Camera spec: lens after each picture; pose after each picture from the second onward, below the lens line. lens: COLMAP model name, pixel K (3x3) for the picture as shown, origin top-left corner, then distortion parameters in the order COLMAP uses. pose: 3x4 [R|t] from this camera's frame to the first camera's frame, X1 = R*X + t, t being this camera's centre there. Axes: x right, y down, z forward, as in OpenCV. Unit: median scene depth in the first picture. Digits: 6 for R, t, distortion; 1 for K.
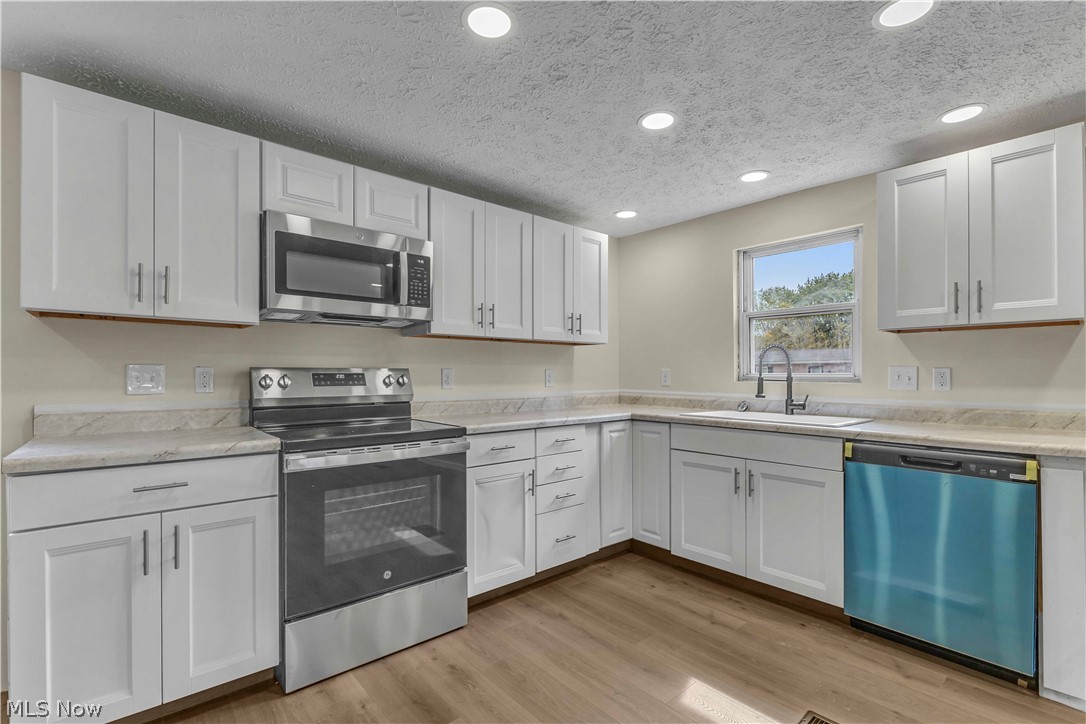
lens RADIAL K [[491.7, 0, 544.7], [0, 491.7, 372.1], [0, 0, 1]] dist [-0.004158, -0.001424]
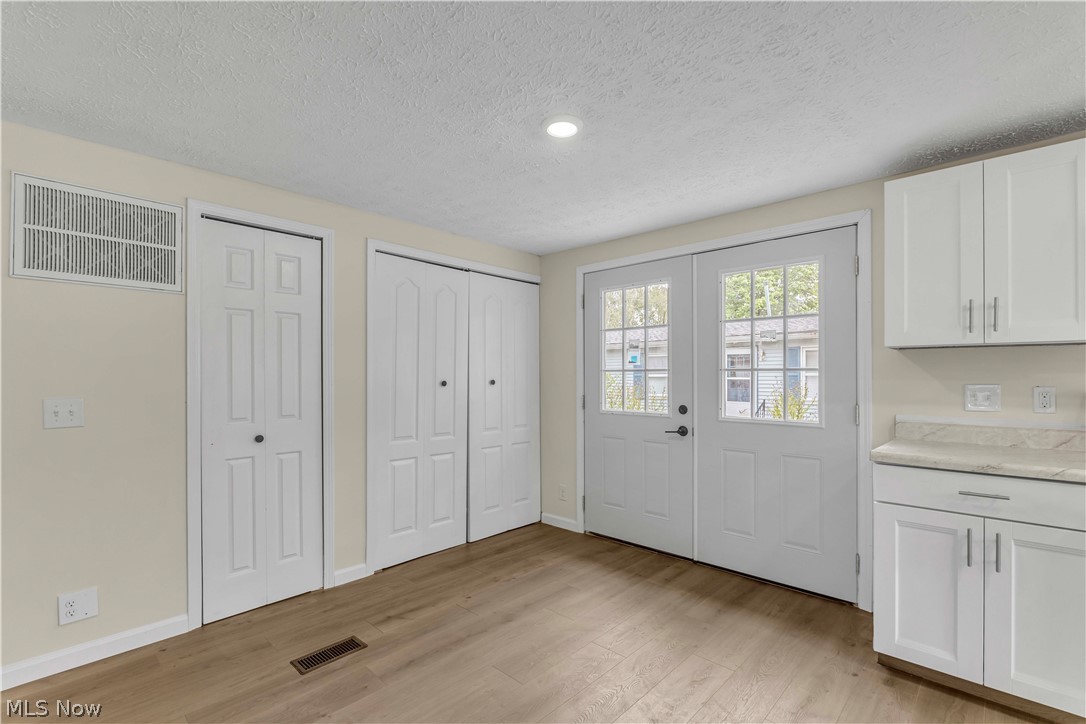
lens RADIAL K [[491.7, 0, 540.3], [0, 491.7, 381.3], [0, 0, 1]] dist [-0.004158, -0.001424]
pose [[0.090141, 0.005229, -0.995915, 0.170139], [0.003938, 0.999977, 0.005607, -0.027468], [0.995921, -0.004428, 0.090118, -0.086654]]
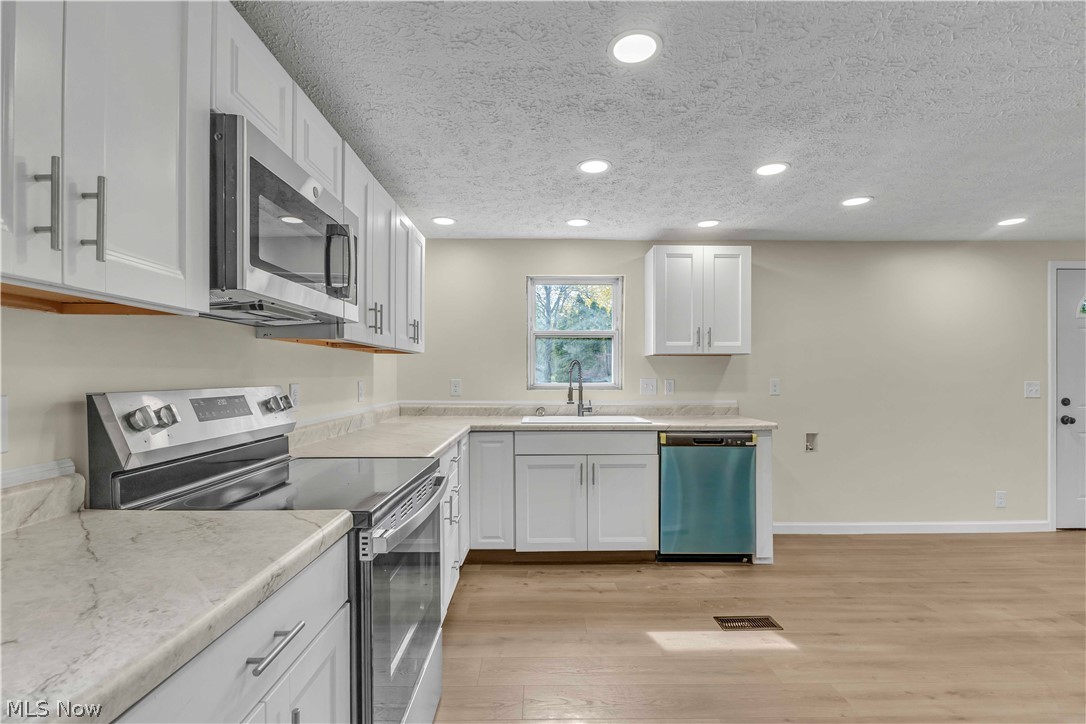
lens RADIAL K [[491.7, 0, 546.3], [0, 491.7, 379.3], [0, 0, 1]] dist [-0.004158, -0.001424]
pose [[0.647964, -0.008476, 0.761624, -0.641816], [-0.001429, 0.999923, 0.012344, -0.029435], [-0.761670, -0.009087, 0.647901, 0.308186]]
